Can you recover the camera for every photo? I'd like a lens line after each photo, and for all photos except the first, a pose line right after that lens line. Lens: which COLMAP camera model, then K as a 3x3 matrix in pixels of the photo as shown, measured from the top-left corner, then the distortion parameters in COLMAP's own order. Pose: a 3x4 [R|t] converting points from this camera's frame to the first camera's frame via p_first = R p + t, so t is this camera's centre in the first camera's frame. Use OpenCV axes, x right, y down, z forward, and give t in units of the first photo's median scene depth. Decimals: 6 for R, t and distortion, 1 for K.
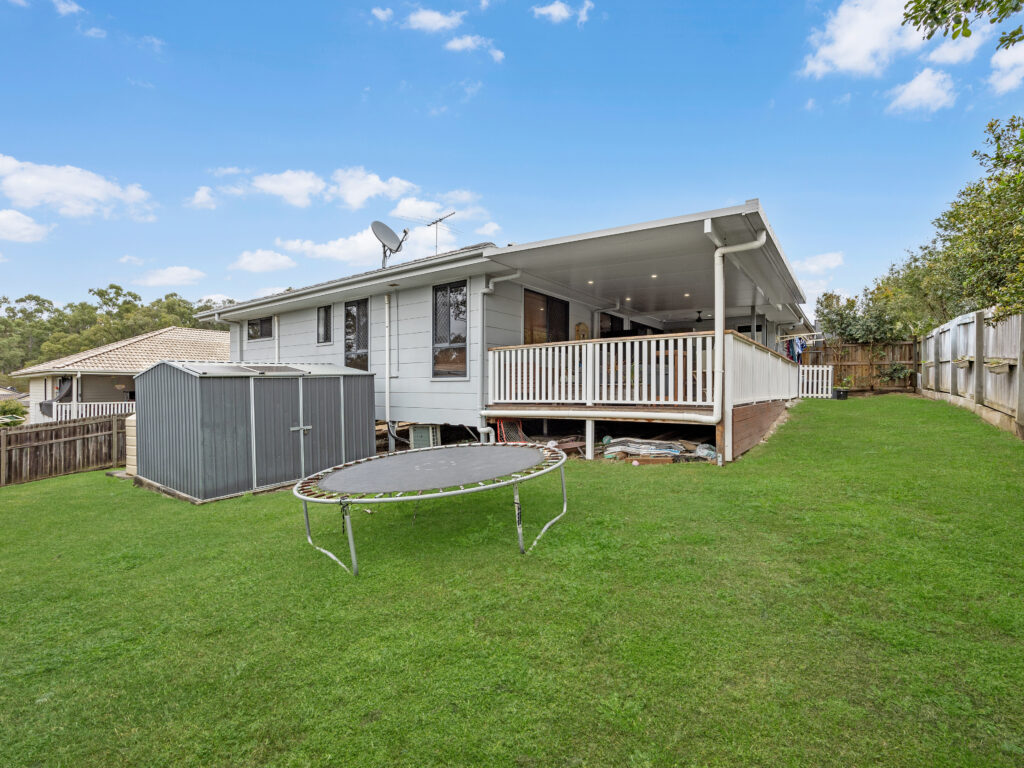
lens RADIAL K [[457.3, 0, 512.0], [0, 457.3, 384.0], [0, 0, 1]] dist [-0.000099, -0.000111]
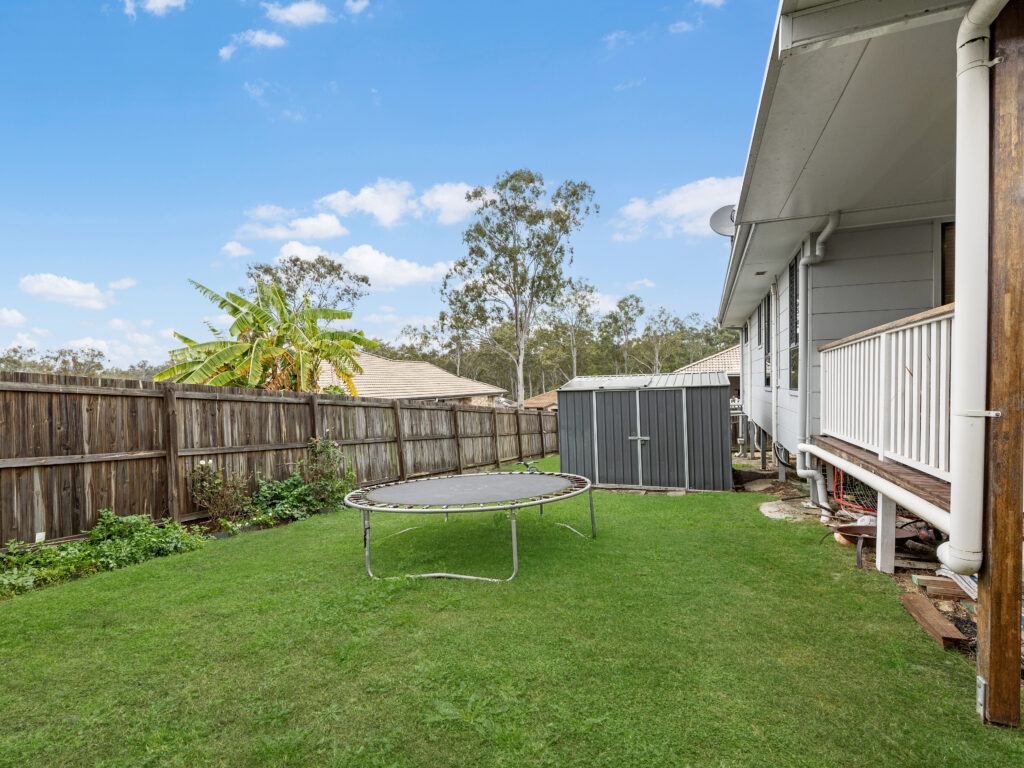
lens RADIAL K [[457.3, 0, 512.0], [0, 457.3, 384.0], [0, 0, 1]] dist [-0.000099, -0.000111]
pose [[0.226764, -0.000751, -0.973949, 0.533012], [0.003638, 0.999993, 0.000076, -0.031717], [0.973943, -0.003561, 0.226765, 0.512325]]
